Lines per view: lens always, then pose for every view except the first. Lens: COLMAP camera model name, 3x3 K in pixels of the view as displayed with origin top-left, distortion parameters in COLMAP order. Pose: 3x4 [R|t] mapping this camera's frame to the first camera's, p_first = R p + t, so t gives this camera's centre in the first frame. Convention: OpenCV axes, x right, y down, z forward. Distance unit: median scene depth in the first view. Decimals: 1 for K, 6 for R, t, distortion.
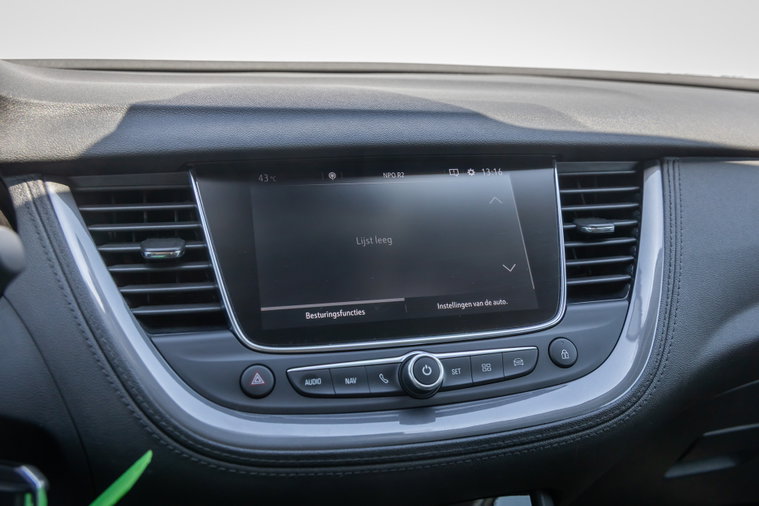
lens RADIAL K [[760.6, 0, 377.1], [0, 760.6, 248.3], [0, 0, 1]] dist [-0.005316, 0.000000]
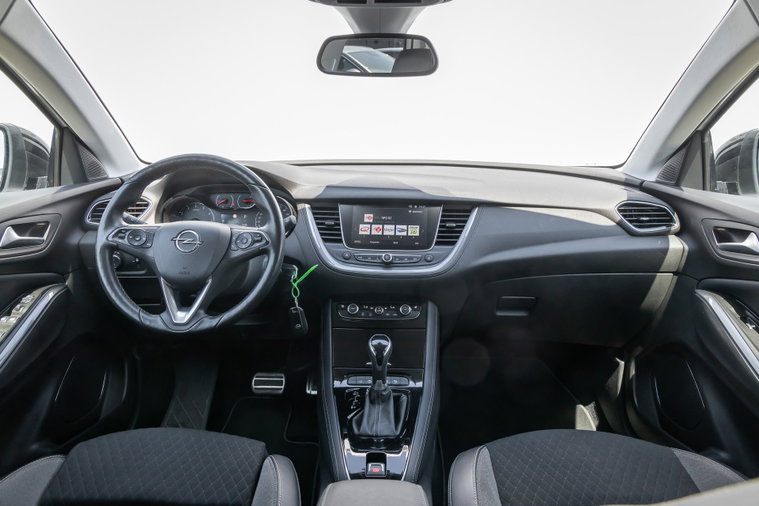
lens RADIAL K [[503.9, 0, 384.6], [0, 503.9, 251.4], [0, 0, 1]] dist [-0.003517, 0.001327]
pose [[0.946319, 0.088663, -0.310836, 0.854516], [-0.071967, 0.995300, 0.064799, -0.040236], [0.315120, -0.038951, 0.948252, -1.482233]]
